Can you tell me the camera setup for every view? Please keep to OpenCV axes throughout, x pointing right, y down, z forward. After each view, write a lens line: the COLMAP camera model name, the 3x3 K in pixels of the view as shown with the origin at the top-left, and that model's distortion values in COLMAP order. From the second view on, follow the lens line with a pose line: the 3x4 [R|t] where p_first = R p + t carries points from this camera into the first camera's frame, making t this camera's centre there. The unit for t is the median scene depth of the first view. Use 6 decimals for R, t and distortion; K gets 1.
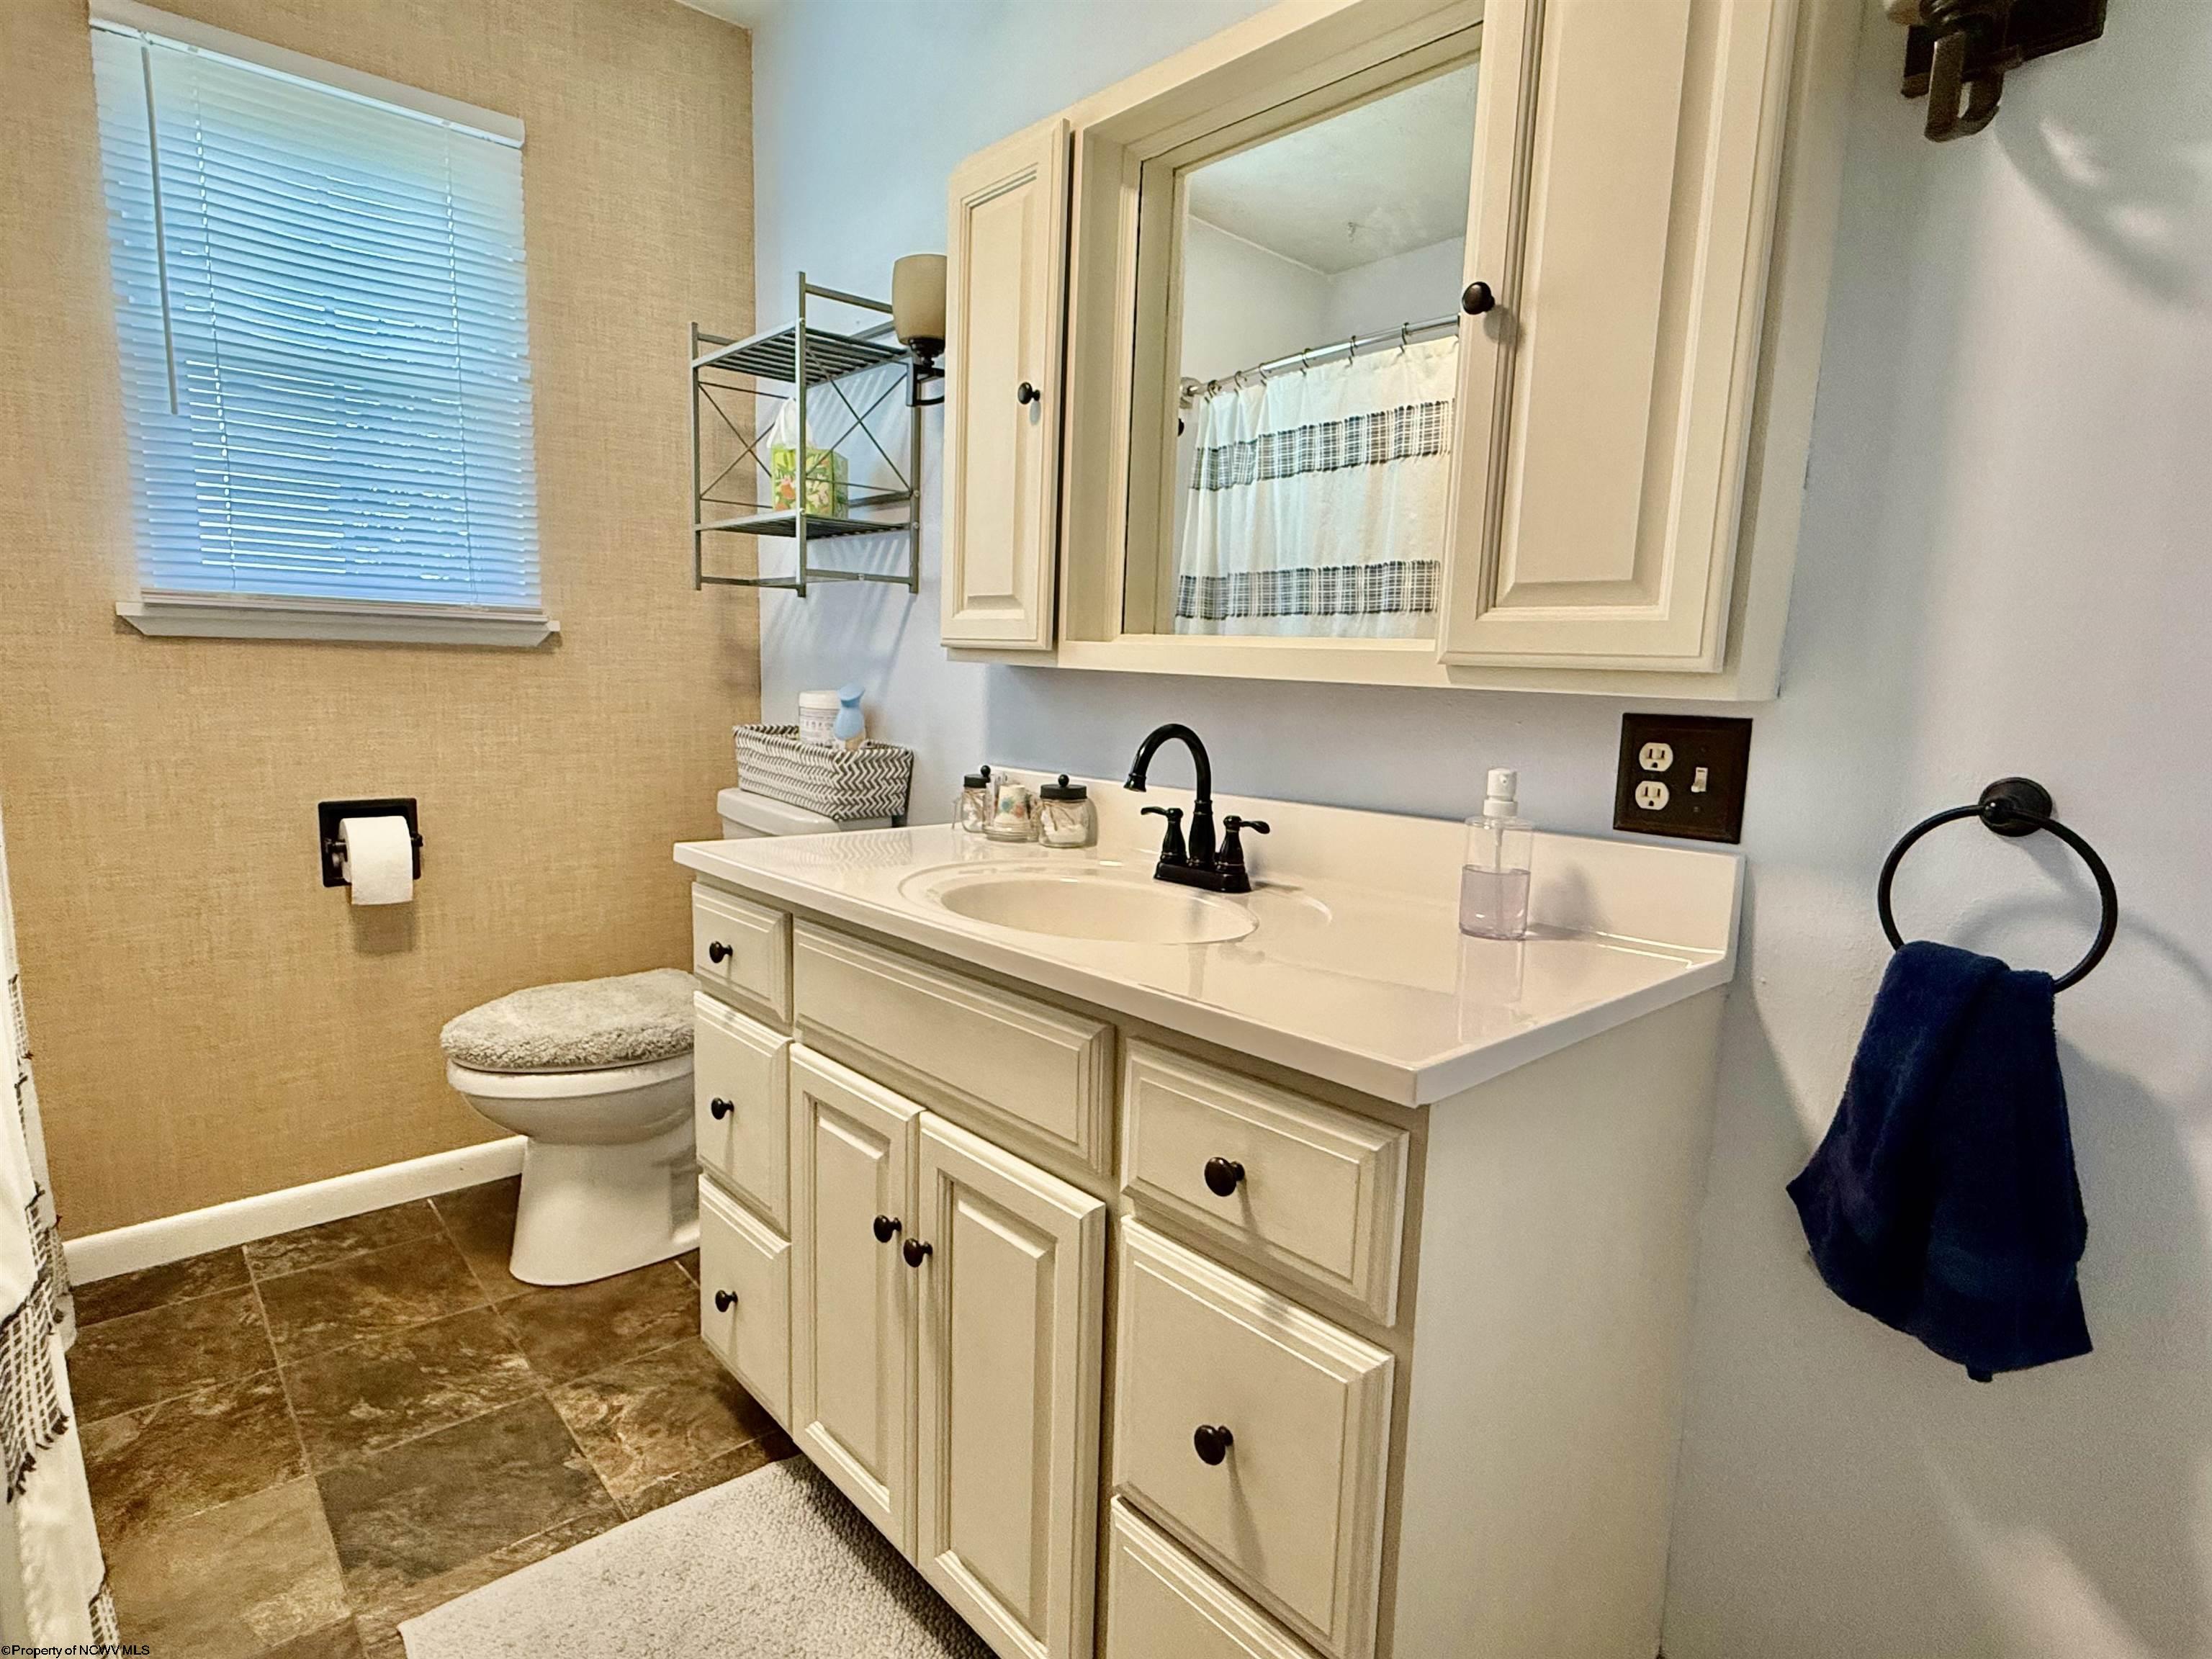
lens RADIAL K [[1200.5, 0, 1091.1], [0, 1200.5, 835.4], [0, 0, 1]] dist [0.000875, -0.000151]
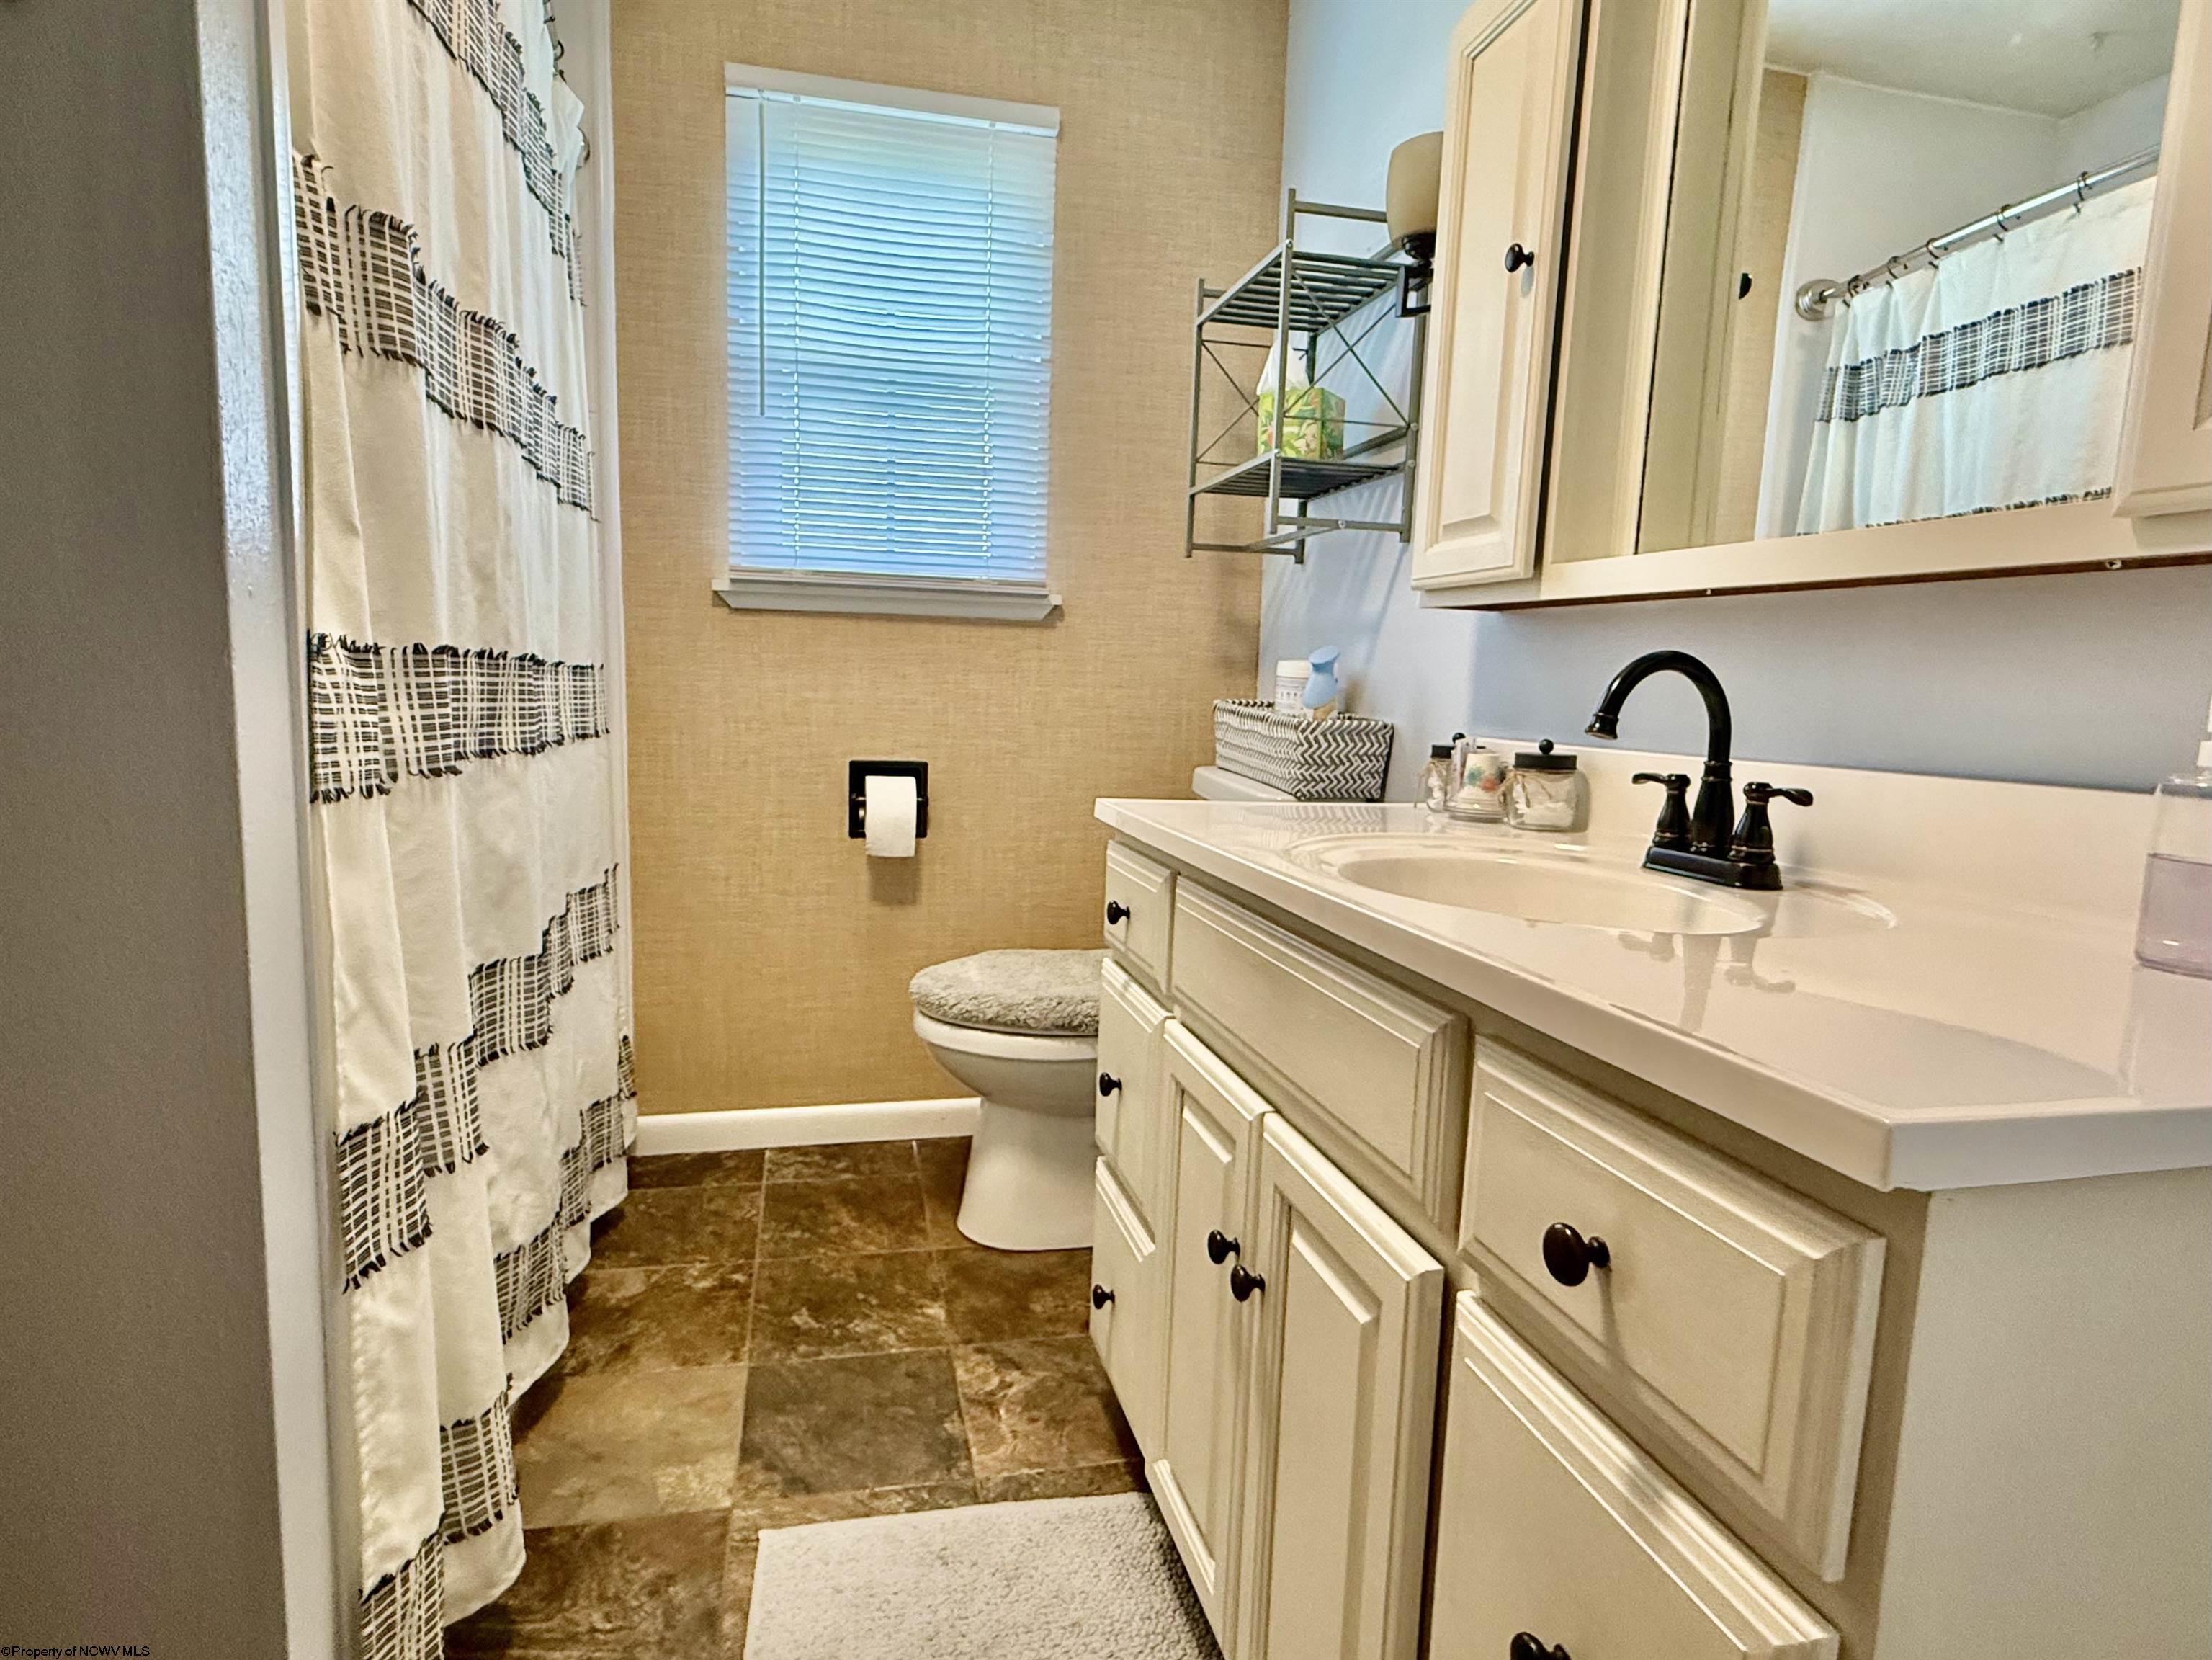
lens RADIAL K [[1200.7, 0, 1091.1], [0, 1200.7, 835.9], [0, 0, 1]] dist [0.000875, -0.000151]
pose [[0.875496, 0.060752, -0.479390, 0.099184], [-0.078175, 0.996804, -0.016446, 0.050219], [0.476859, 0.051875, 0.877448, 0.165827]]
